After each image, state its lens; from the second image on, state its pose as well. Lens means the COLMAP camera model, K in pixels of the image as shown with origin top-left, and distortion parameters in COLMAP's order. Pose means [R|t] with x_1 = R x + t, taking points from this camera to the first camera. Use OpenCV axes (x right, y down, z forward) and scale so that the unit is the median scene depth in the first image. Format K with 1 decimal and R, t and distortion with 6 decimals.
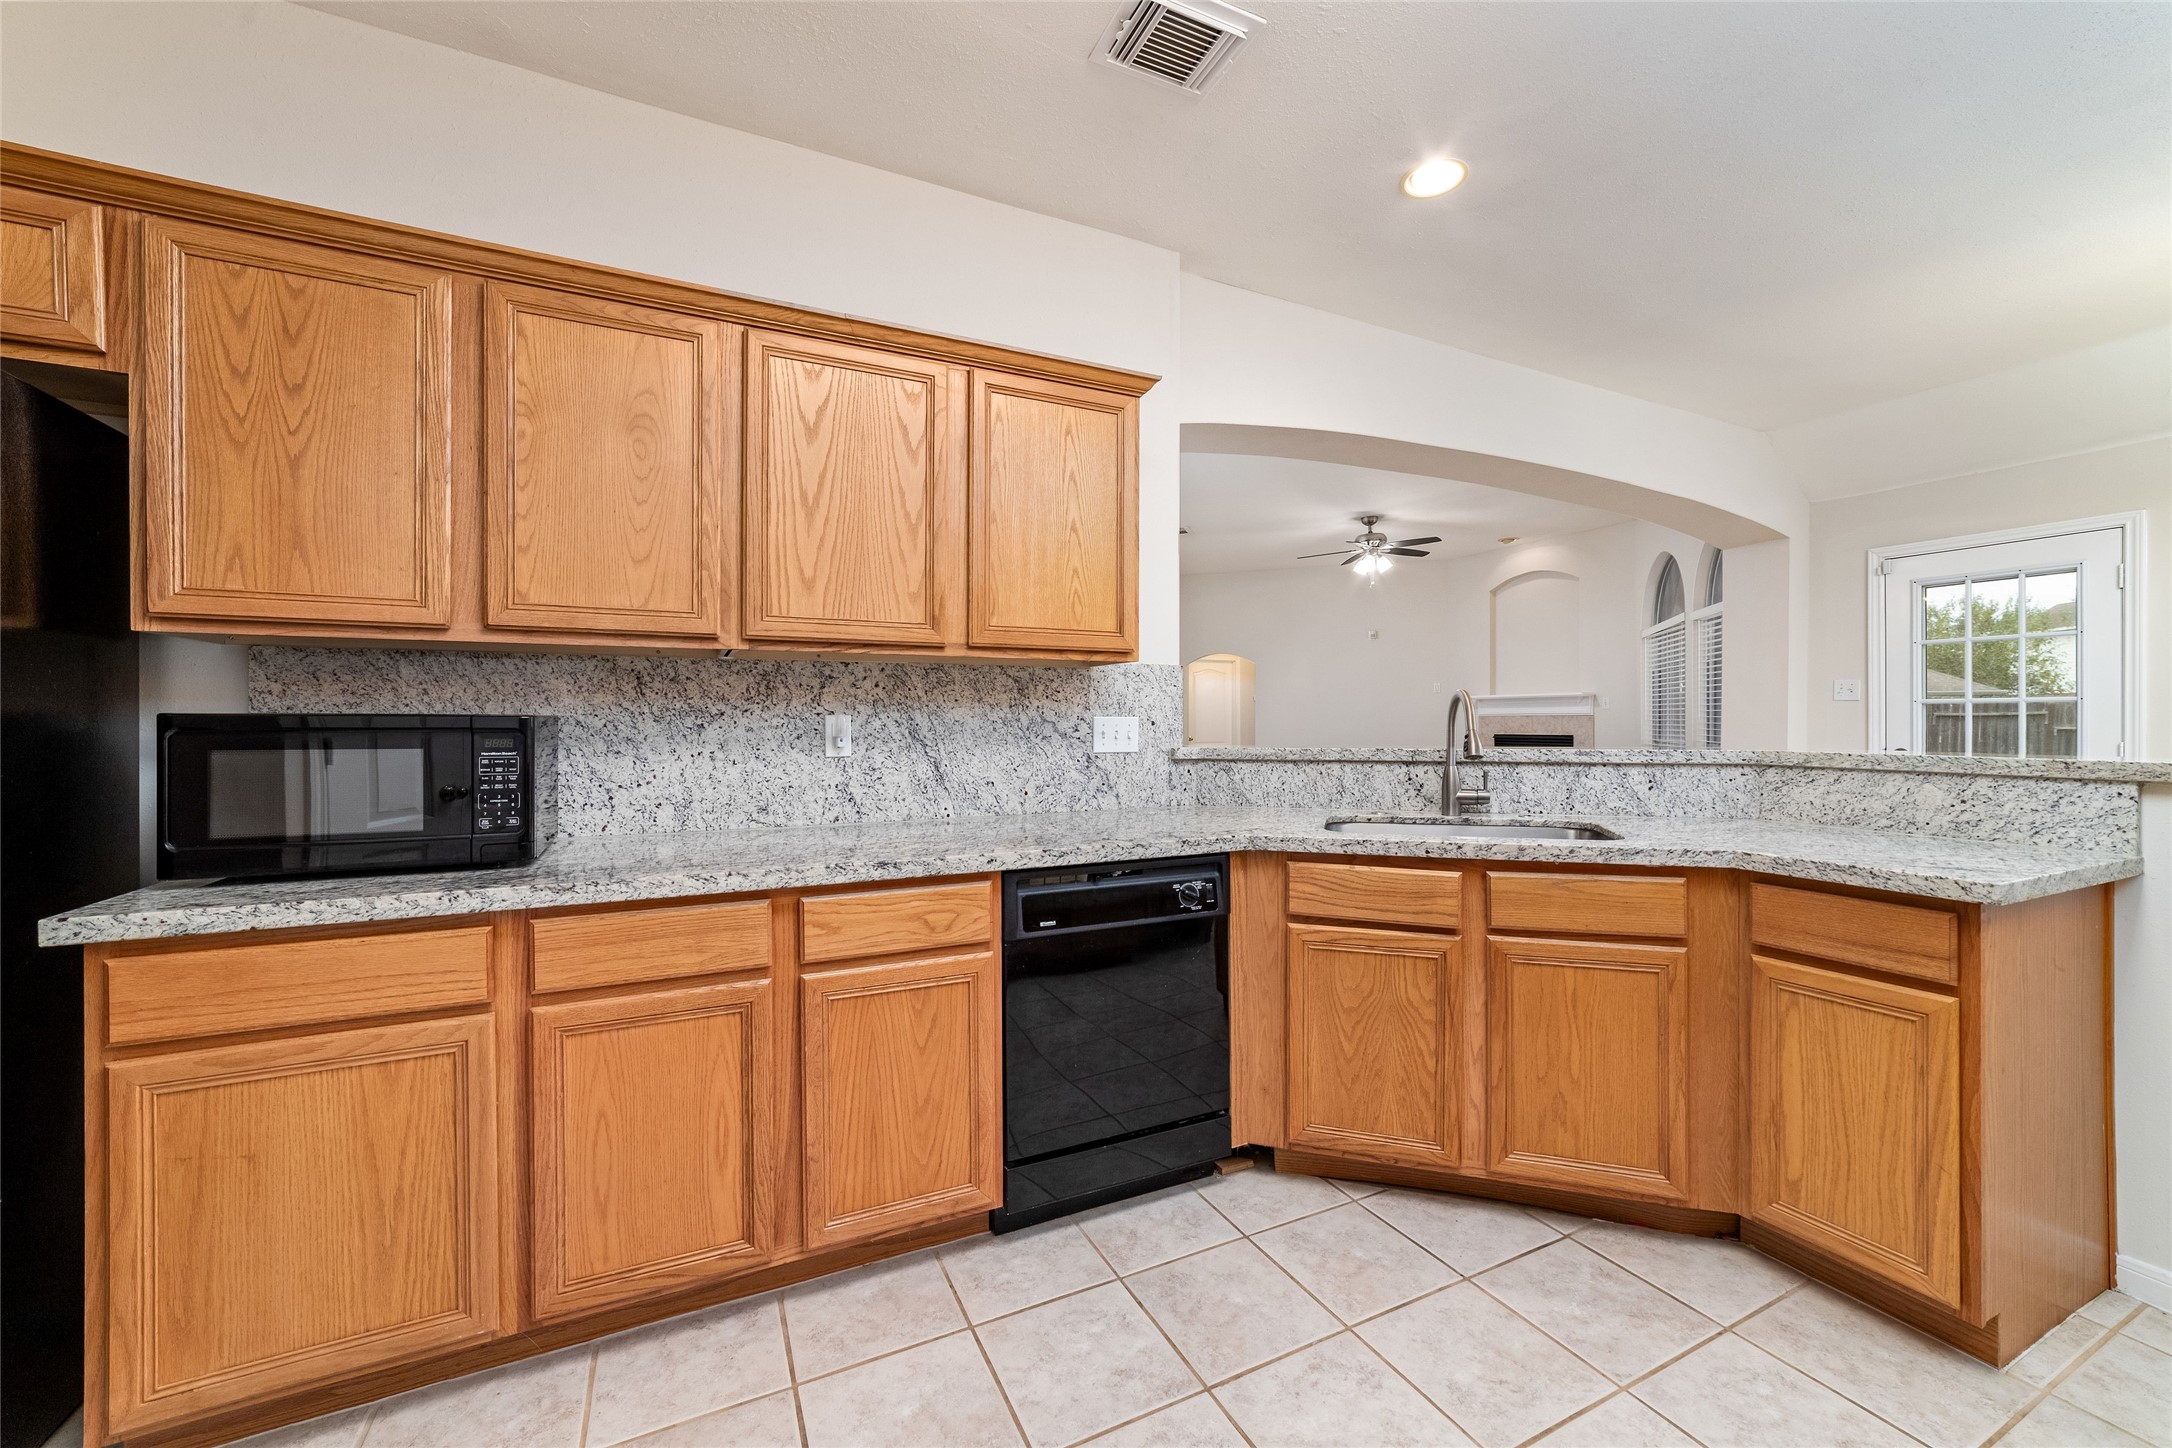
lens RADIAL K [[835.7, 0, 1077.7], [0, 835.7, 726.9], [0, 0, 1]] dist [-0.021576, 0.006843]
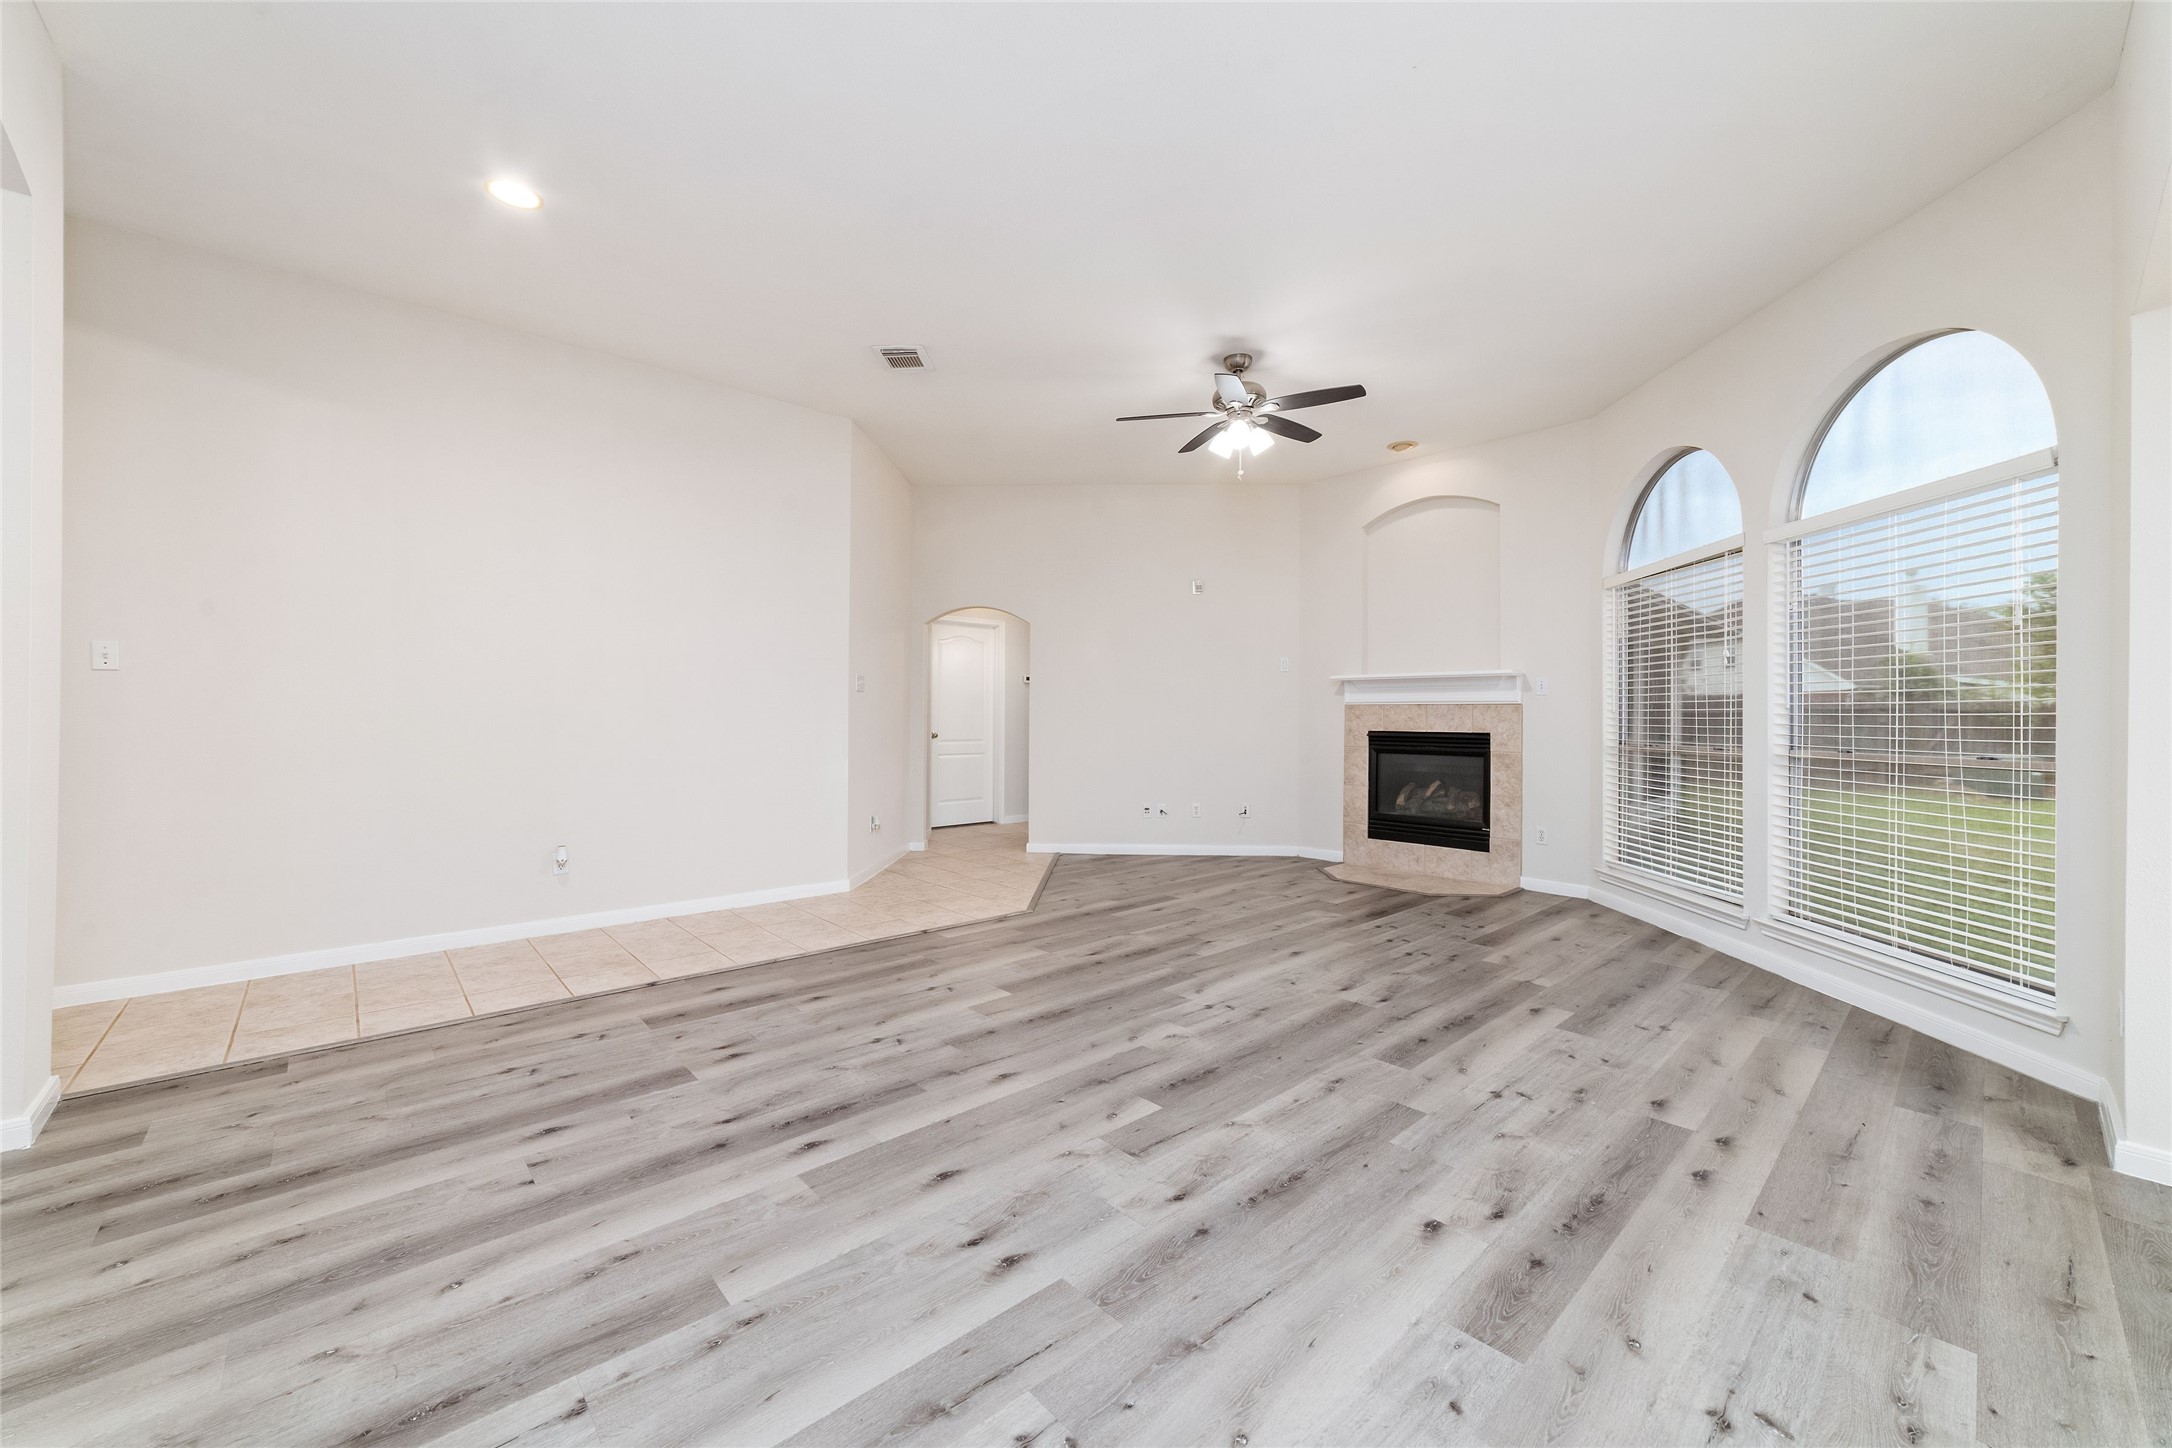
lens RADIAL K [[835.7, 0, 1085.4], [0, 835.7, 718.5], [0, 0, 1]] dist [-0.021576, 0.006843]
pose [[0.956845, 0.007321, 0.290506, 0.276693], [-0.006841, 0.999973, -0.002667, 0.008522], [-0.290518, 0.000565, 0.956869, 1.606666]]
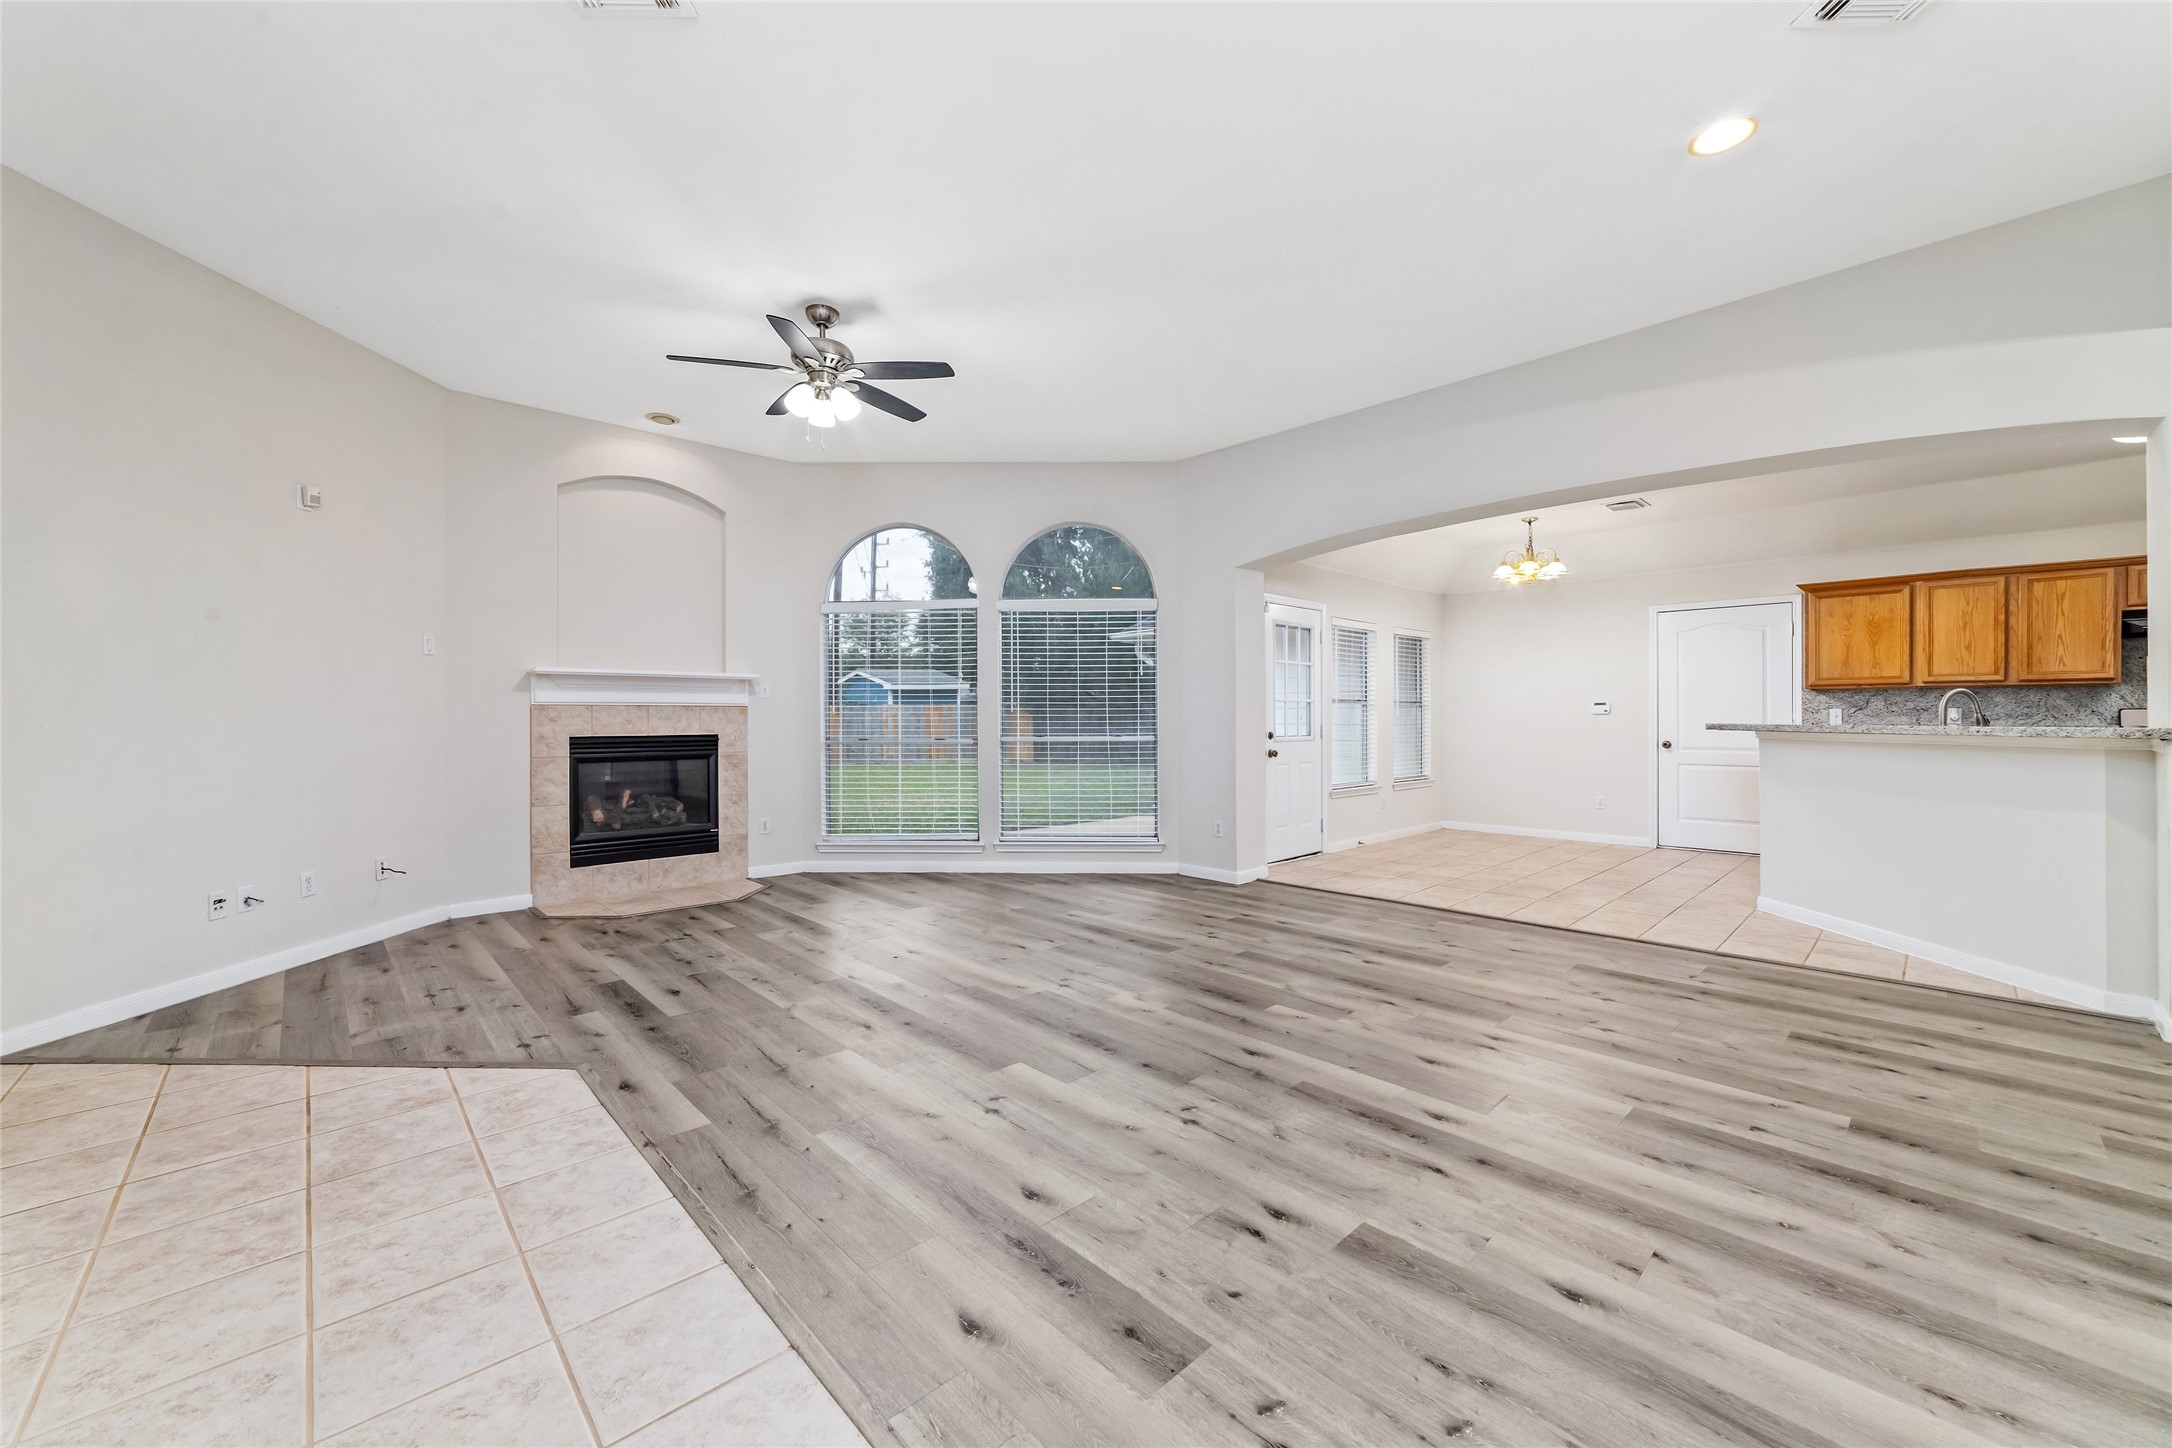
lens RADIAL K [[835.7, 0, 1087.8], [0, 835.7, 718.0], [0, 0, 1]] dist [-0.021576, 0.006843]
pose [[-0.314982, 0.004055, 0.949089, -0.615350], [0.009687, 0.999953, -0.001058, 0.000652], [-0.949048, 0.008861, -0.315006, 3.404539]]
